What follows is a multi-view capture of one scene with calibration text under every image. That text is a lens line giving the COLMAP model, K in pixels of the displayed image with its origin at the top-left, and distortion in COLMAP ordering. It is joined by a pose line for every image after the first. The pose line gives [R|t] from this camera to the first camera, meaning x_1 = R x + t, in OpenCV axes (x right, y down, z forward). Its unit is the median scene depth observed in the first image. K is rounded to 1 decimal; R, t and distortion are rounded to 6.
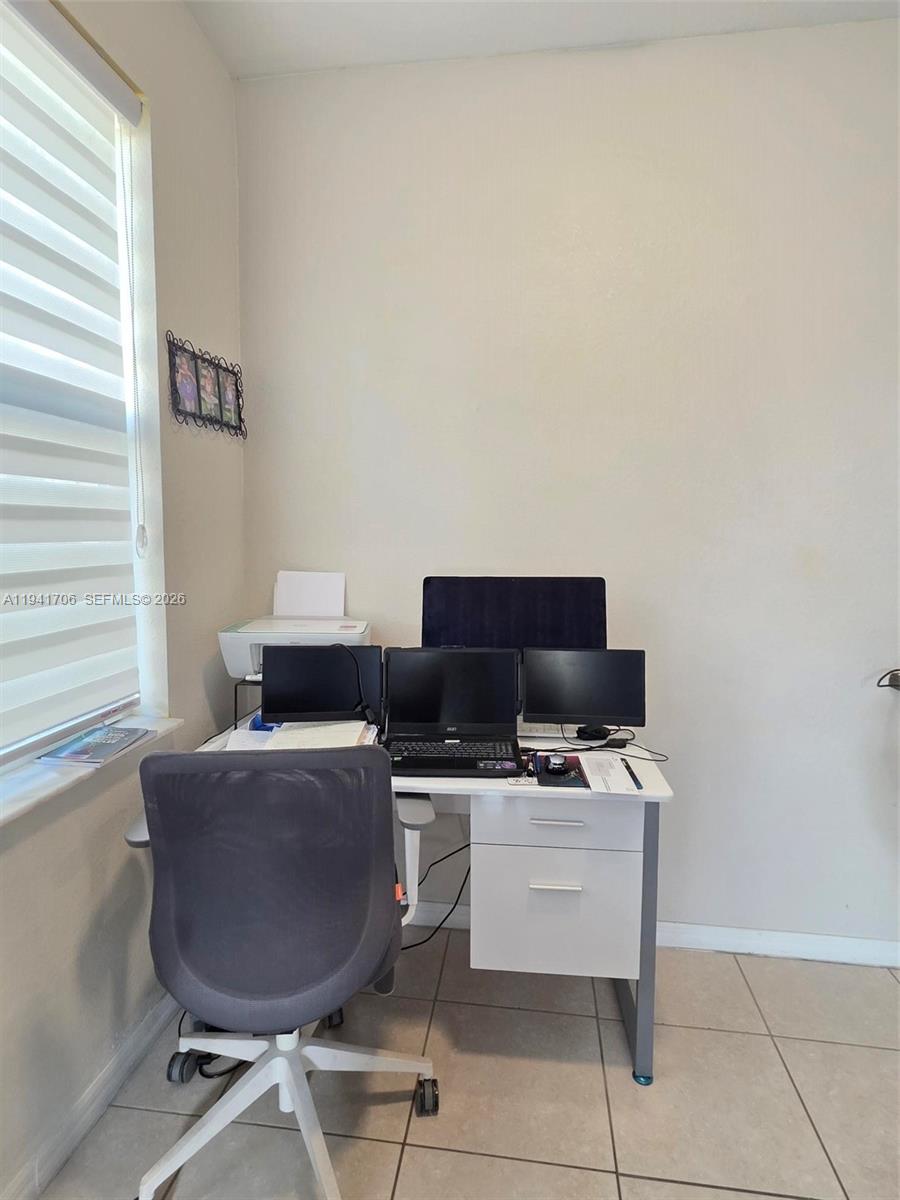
lens RADIAL K [[664.7, 0, 450.0], [0, 664.7, 600.0], [0, 0, 1]] dist [0.002395, -0.000381]
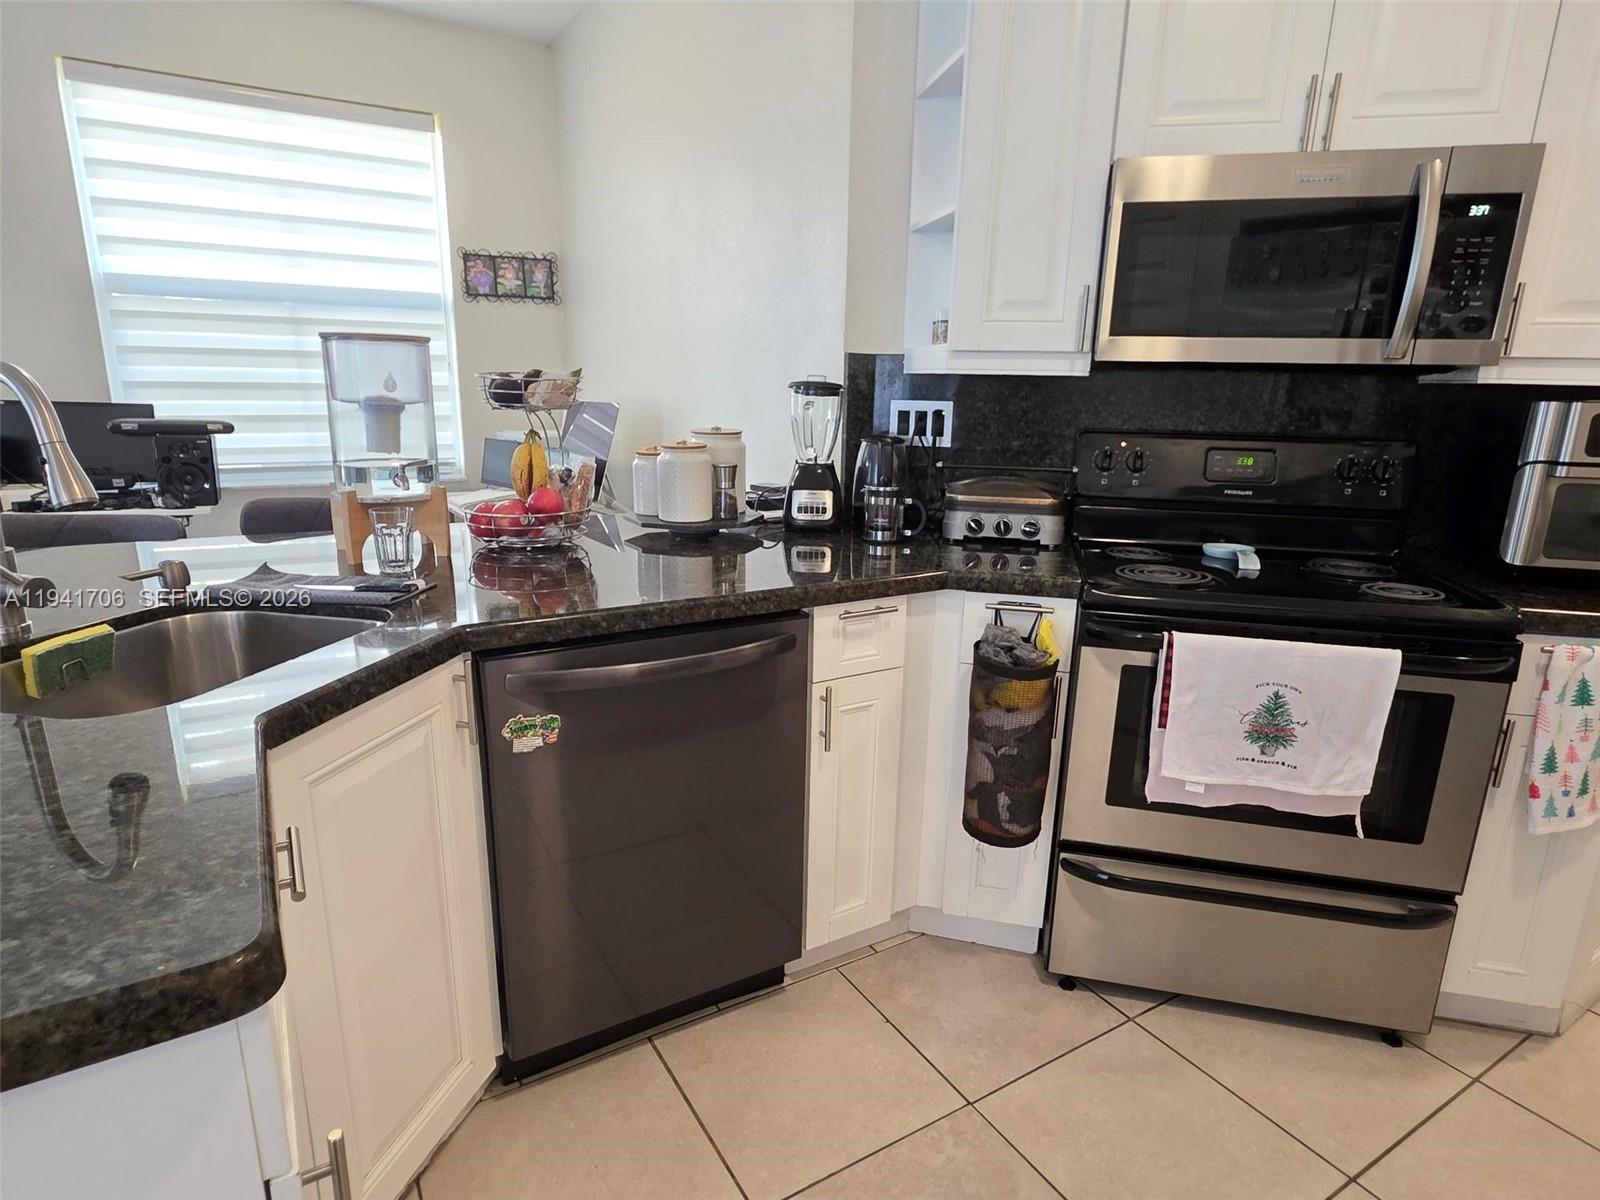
lens RADIAL K [[886.2, 0, 804.1], [0, 886.2, 616.2], [0, 0, 1]] dist [0.002395, -0.000381]
pose [[0.628885, 0.202489, -0.750668, 1.937793], [-0.096154, 0.978335, 0.183346, 0.025230], [0.771530, -0.043124, 0.634730, 0.163431]]
